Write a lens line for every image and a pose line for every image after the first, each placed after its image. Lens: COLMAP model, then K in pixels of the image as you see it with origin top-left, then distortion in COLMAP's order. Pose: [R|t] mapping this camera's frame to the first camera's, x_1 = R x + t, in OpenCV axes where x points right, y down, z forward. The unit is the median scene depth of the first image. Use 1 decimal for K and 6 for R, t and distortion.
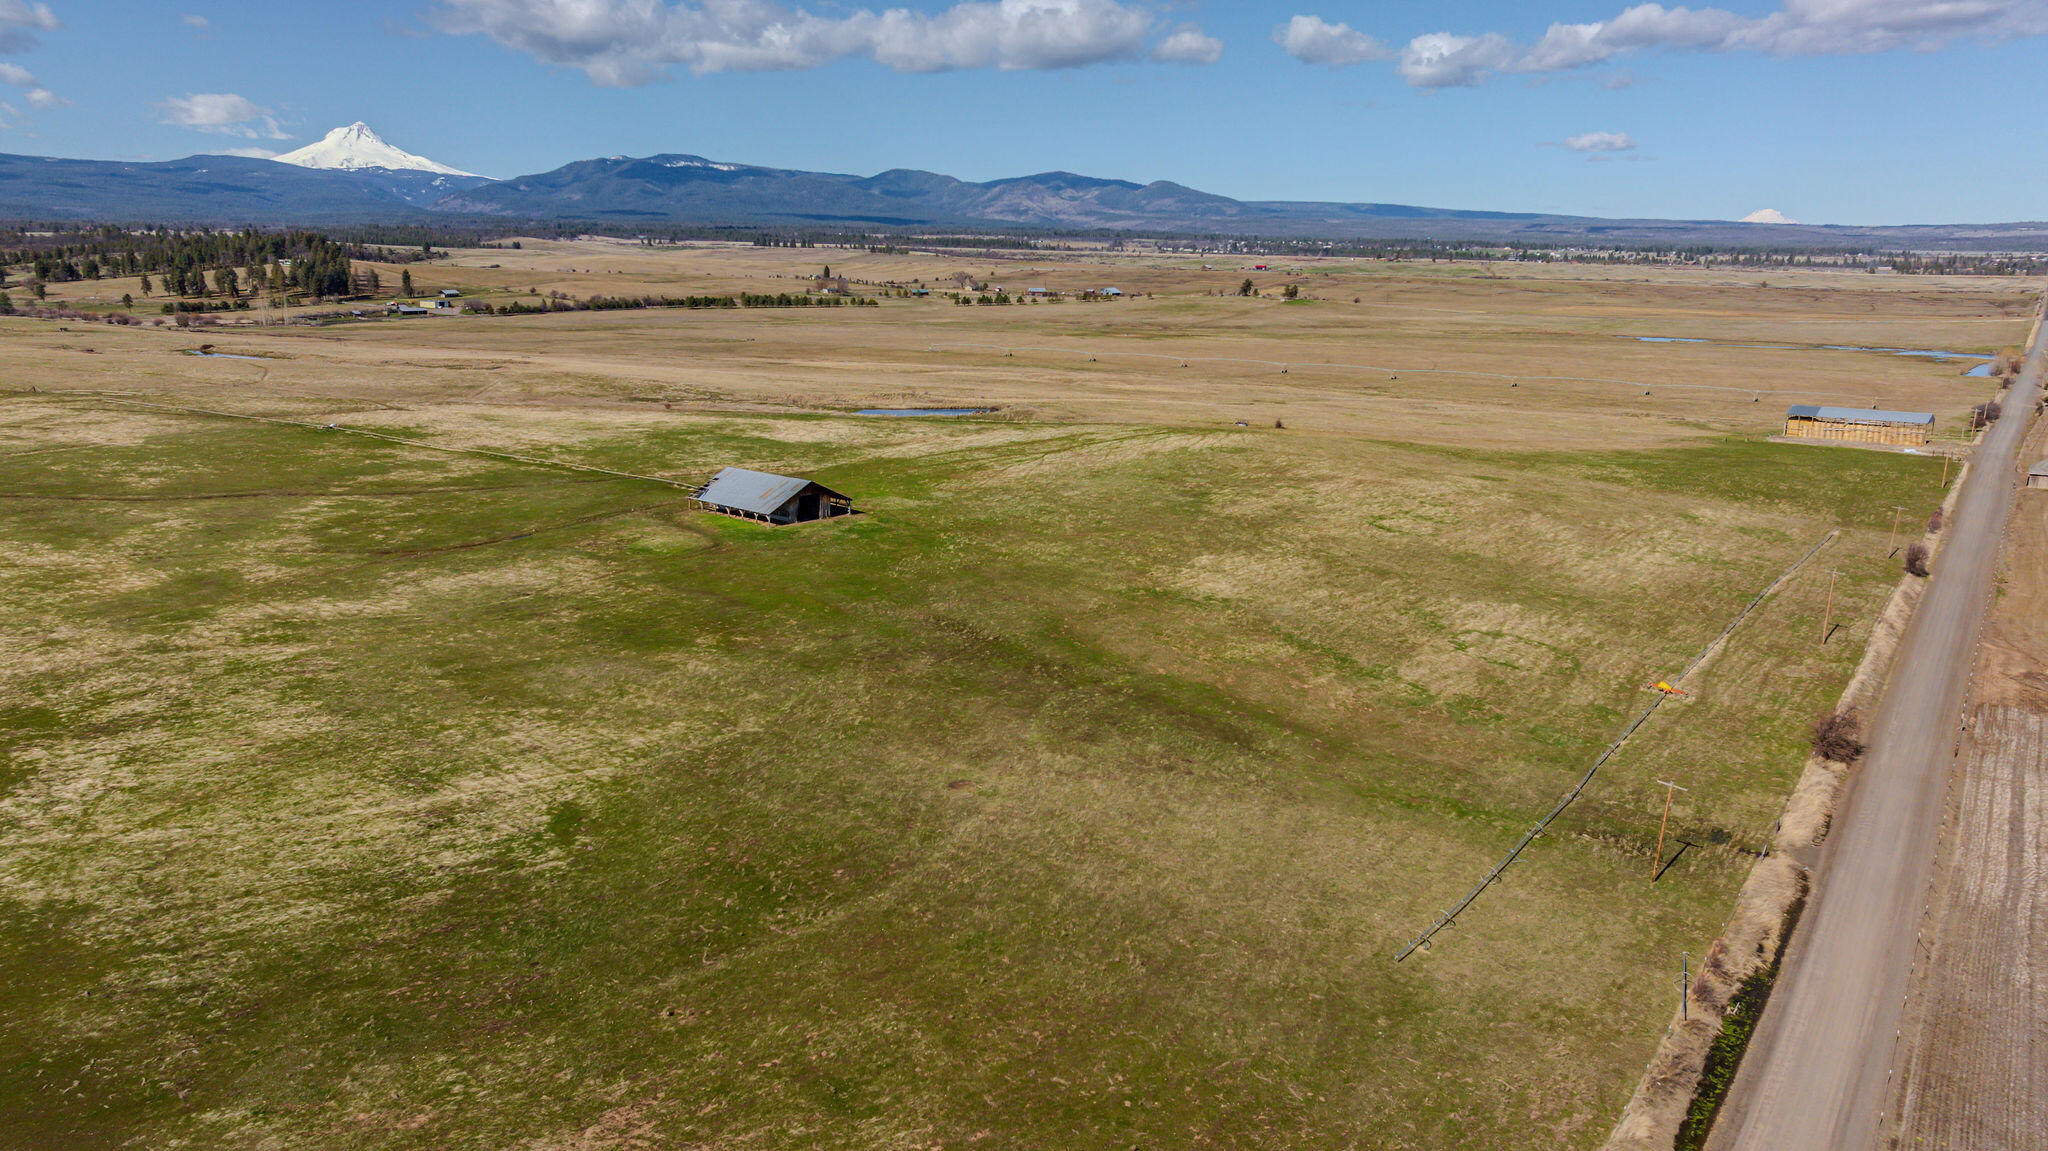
lens RADIAL K [[1457.5, 0, 1045.2], [0, 1457.5, 534.7], [0, 0, 1]] dist [-0.028491, 0.035329]
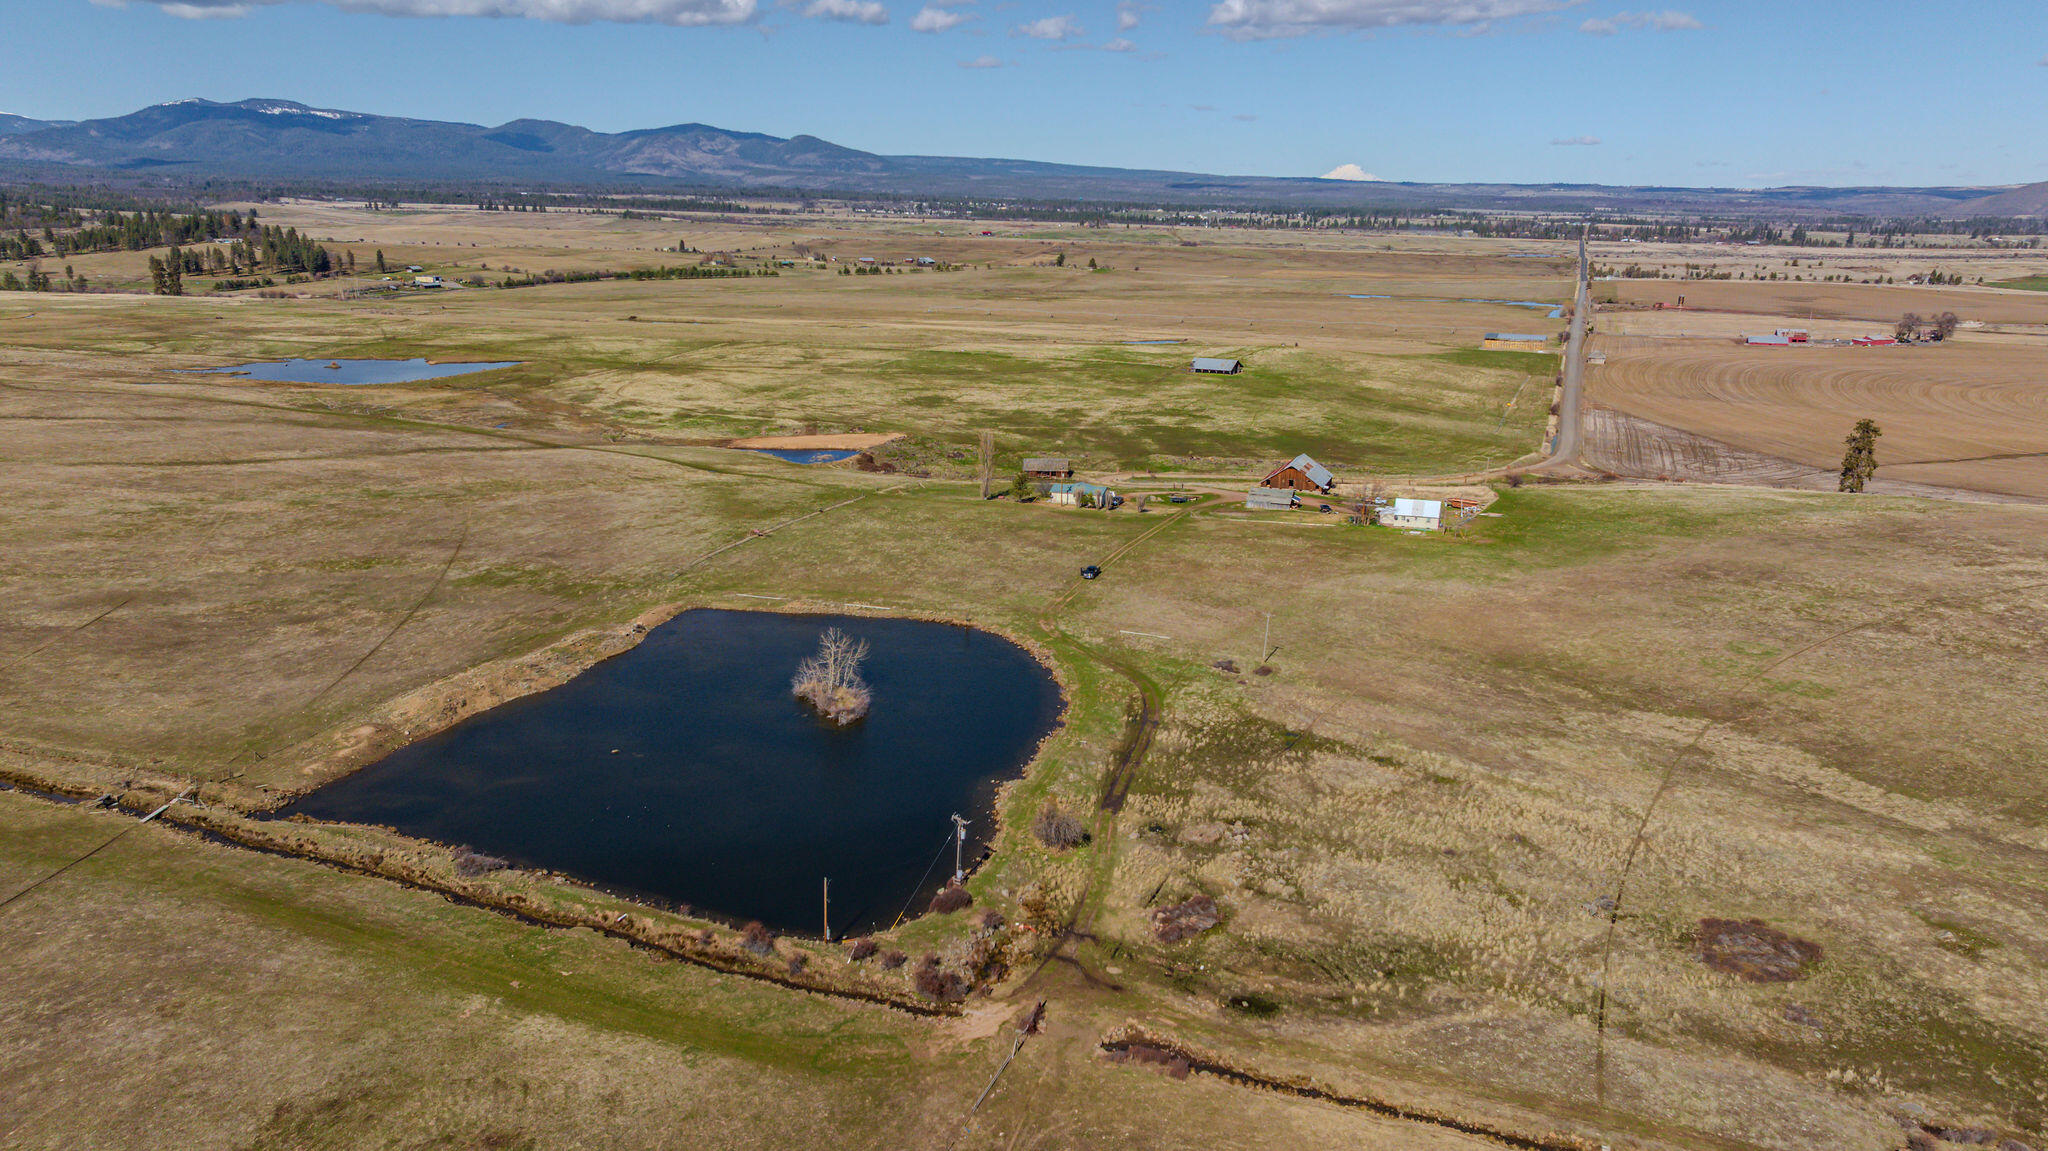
lens RADIAL K [[1457.5, 0, 1041.4], [0, 1457.5, 570.9], [0, 0, 1]] dist [-0.028491, 0.035329]
pose [[0.967829, -0.059512, 0.244470, -0.134200], [0.045549, 0.997012, 0.062382, 0.019513], [-0.247452, -0.049240, 0.967648, -0.187291]]
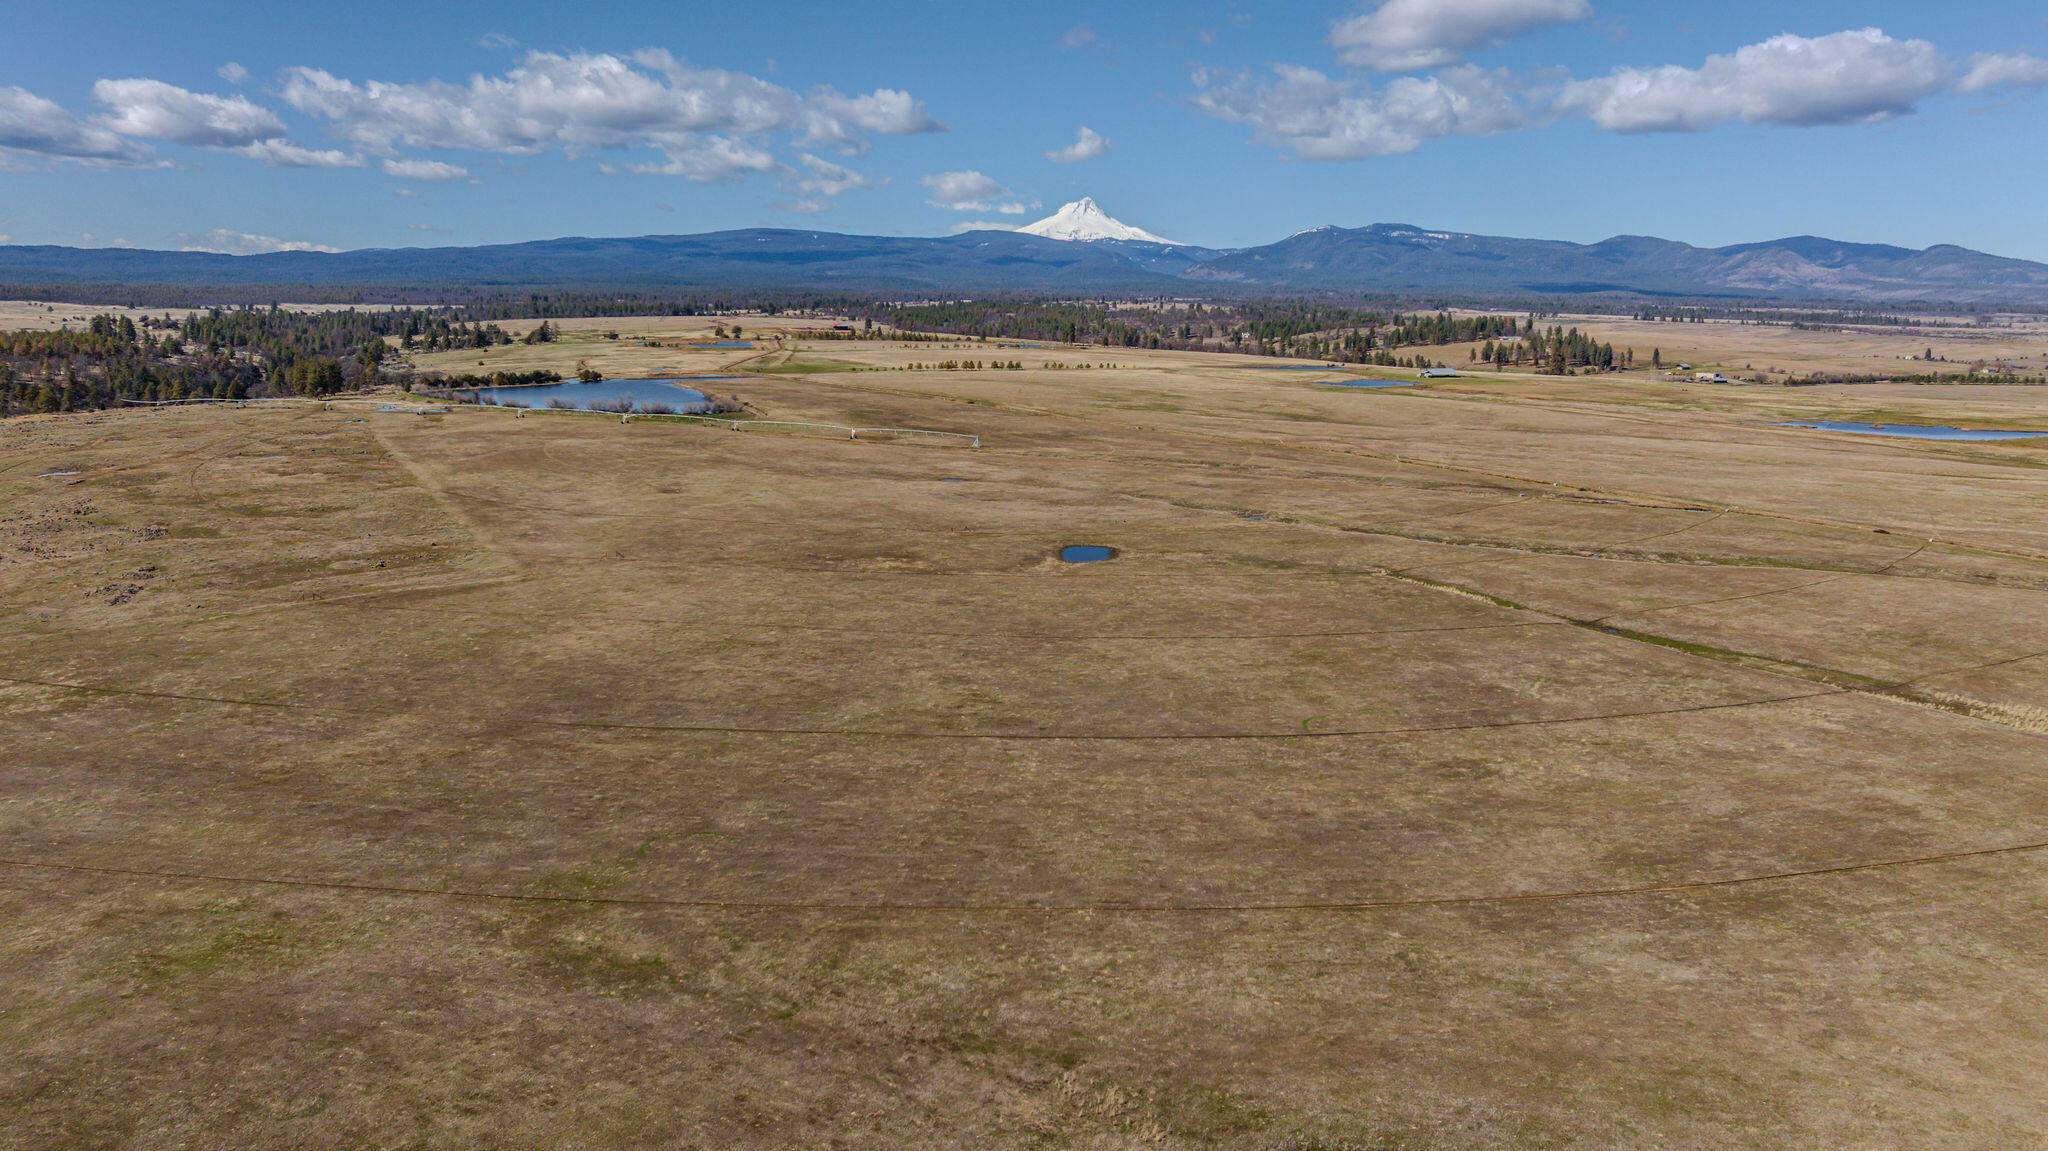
lens RADIAL K [[1457.5, 0, 1018.1], [0, 1457.5, 575.6], [0, 0, 1]] dist [-0.028491, 0.035329]
pose [[0.903802, 0.082675, -0.419889, -0.239969], [-0.088852, 0.996033, 0.004865, 0.043954], [0.418626, 0.032911, 0.907562, -0.277347]]
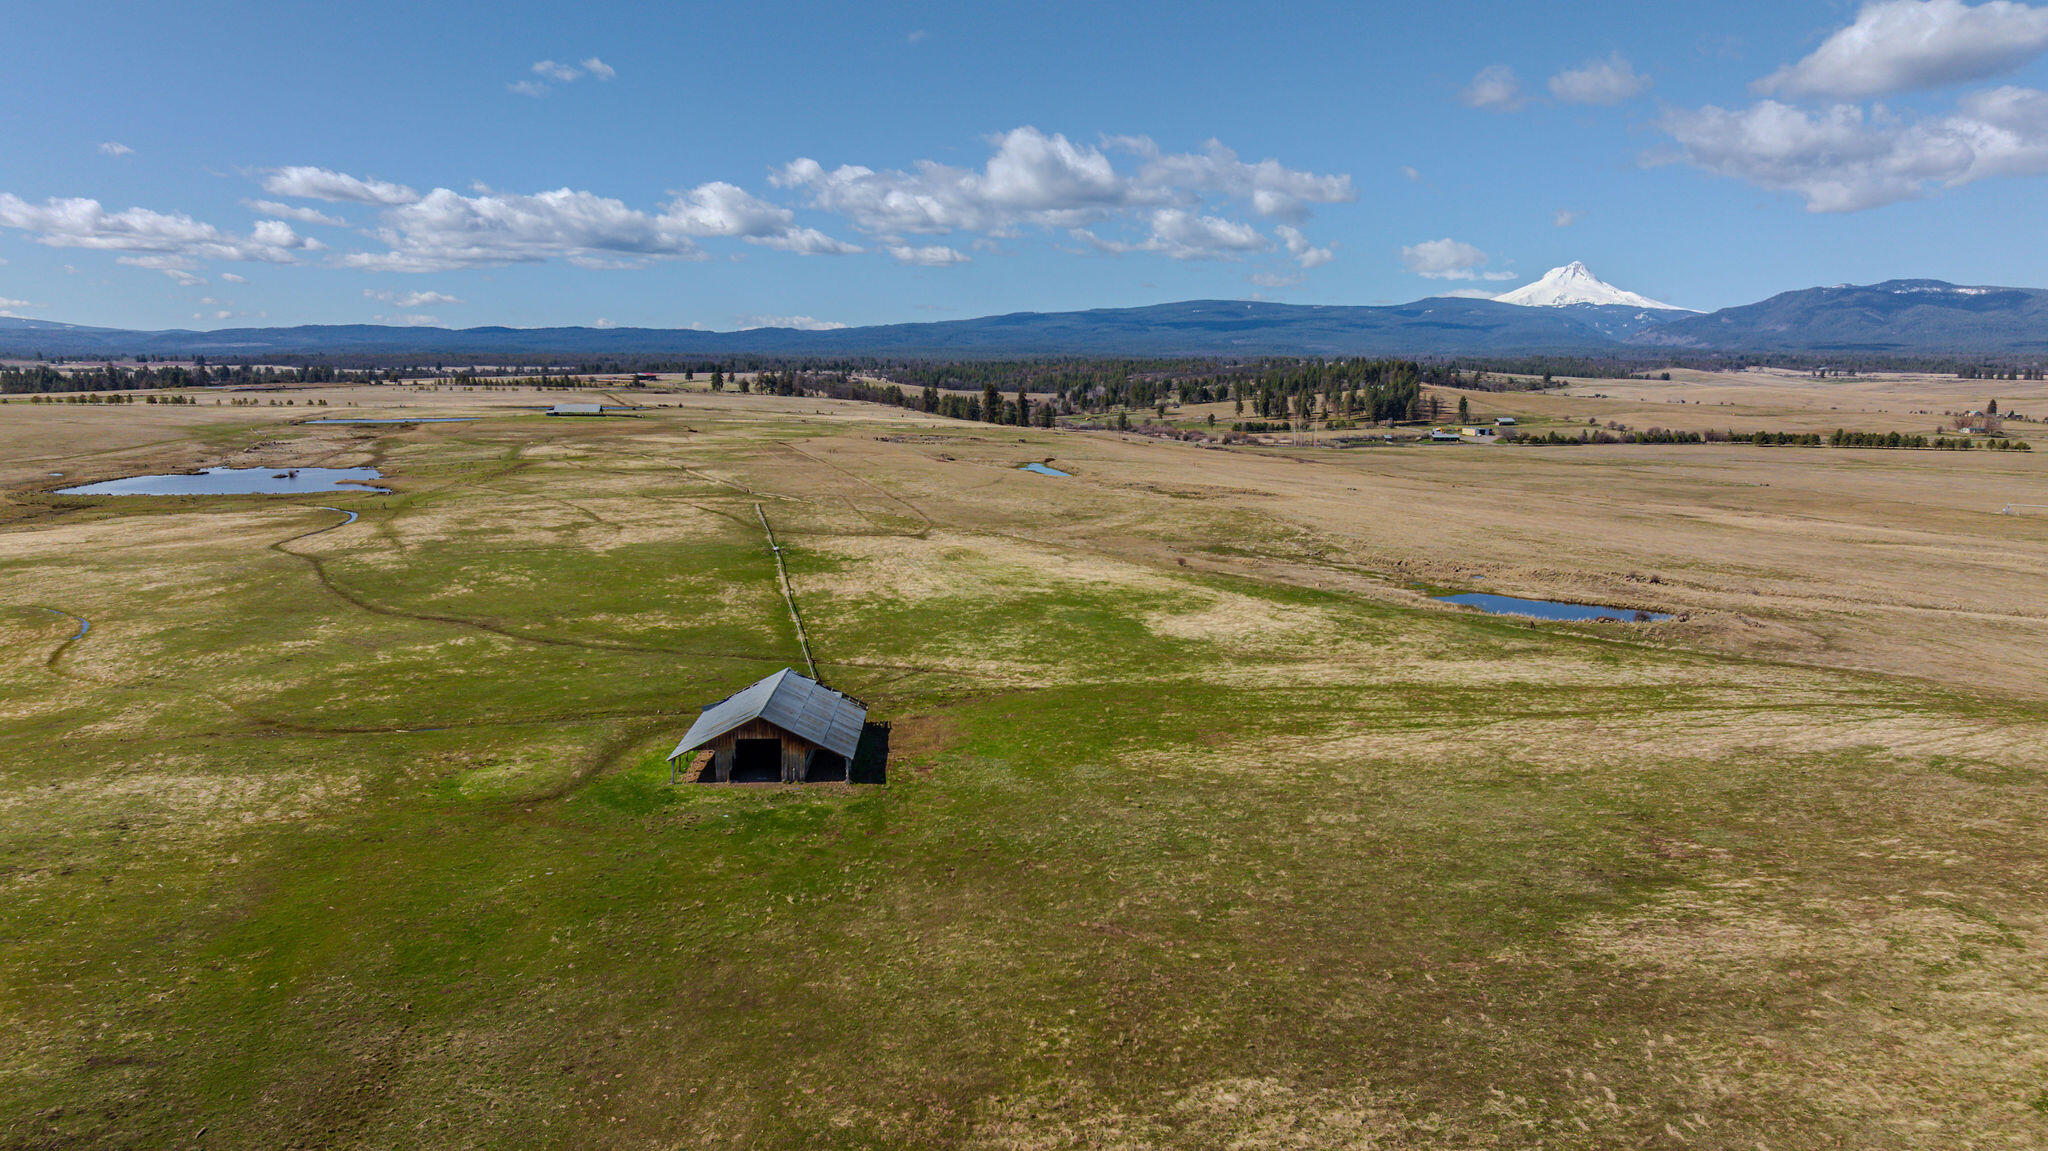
lens RADIAL K [[1457.5, 0, 1040.7], [0, 1457.5, 585.4], [0, 0, 1]] dist [-0.028491, 0.035329]
pose [[0.710692, 0.099780, -0.696391, 0.031922], [-0.138359, 0.990382, 0.000703, -0.010561], [0.689763, 0.095853, 0.717662, 0.067400]]
